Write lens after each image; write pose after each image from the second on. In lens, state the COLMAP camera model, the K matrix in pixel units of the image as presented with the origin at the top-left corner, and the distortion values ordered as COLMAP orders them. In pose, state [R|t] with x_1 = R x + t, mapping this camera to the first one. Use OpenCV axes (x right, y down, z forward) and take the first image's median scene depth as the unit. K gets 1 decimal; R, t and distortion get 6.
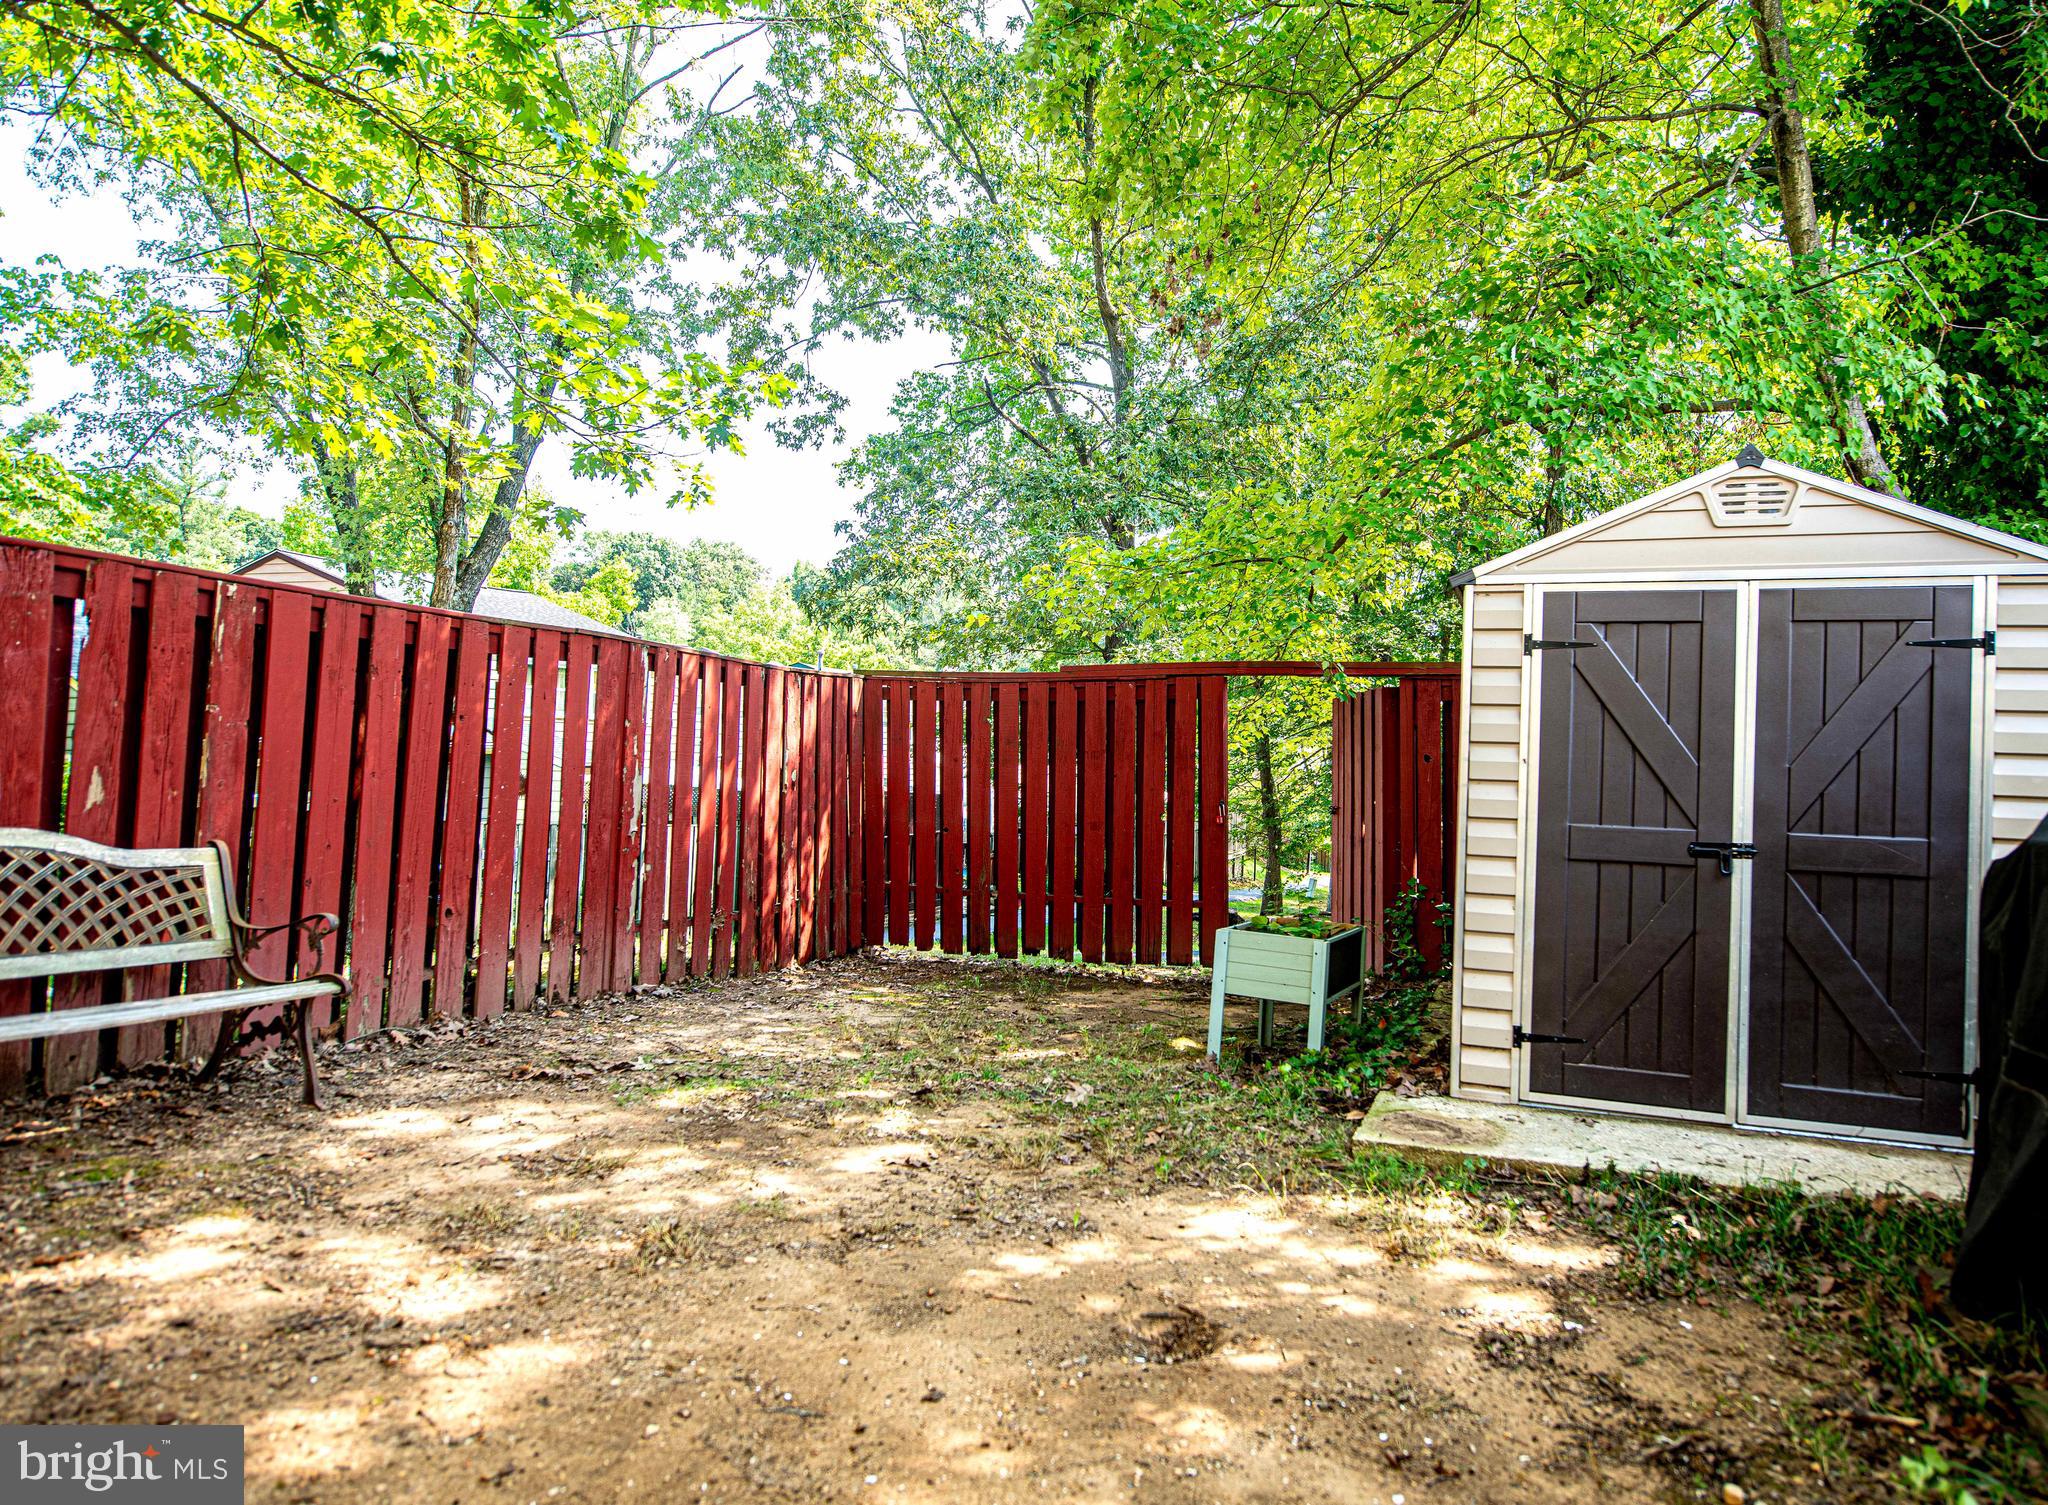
lens RADIAL K [[1271.2, 0, 1025.8], [0, 1271.2, 750.3], [0, 0, 1]] dist [-0.005373, -0.002154]
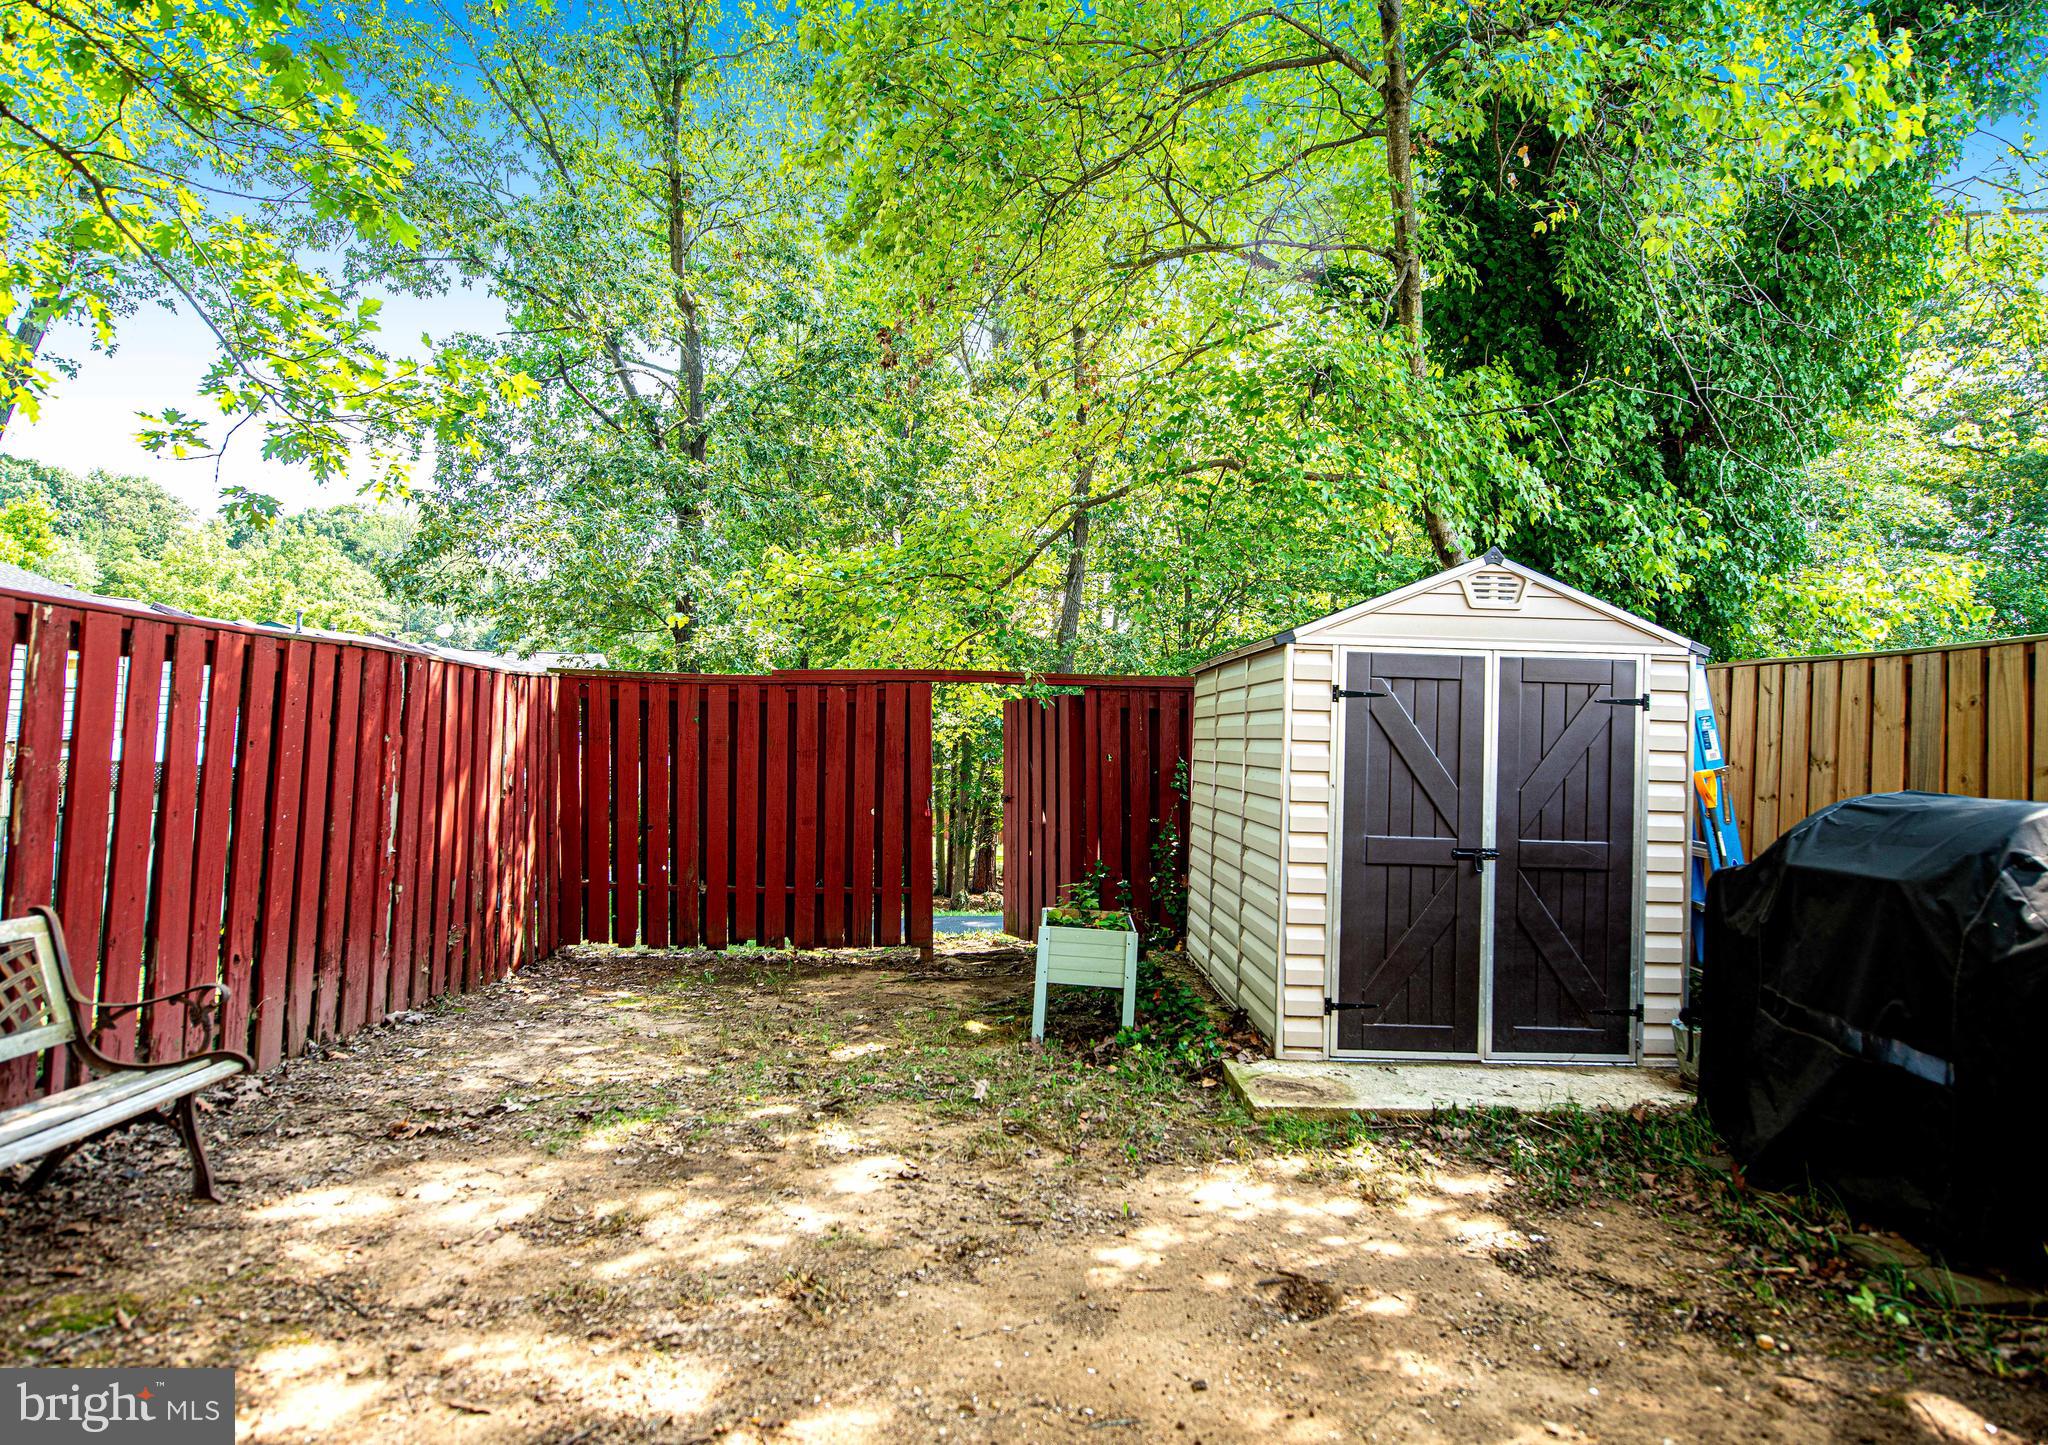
lens RADIAL K [[1191.1, 0, 1021.7], [0, 1191.1, 728.4], [0, 0, 1]] dist [-0.008966, -0.002185]
pose [[0.933247, -0.002405, 0.359228, -0.318498], [0.000111, 0.999979, 0.006407, -0.056706], [-0.359236, -0.005939, 0.933228, 0.015151]]
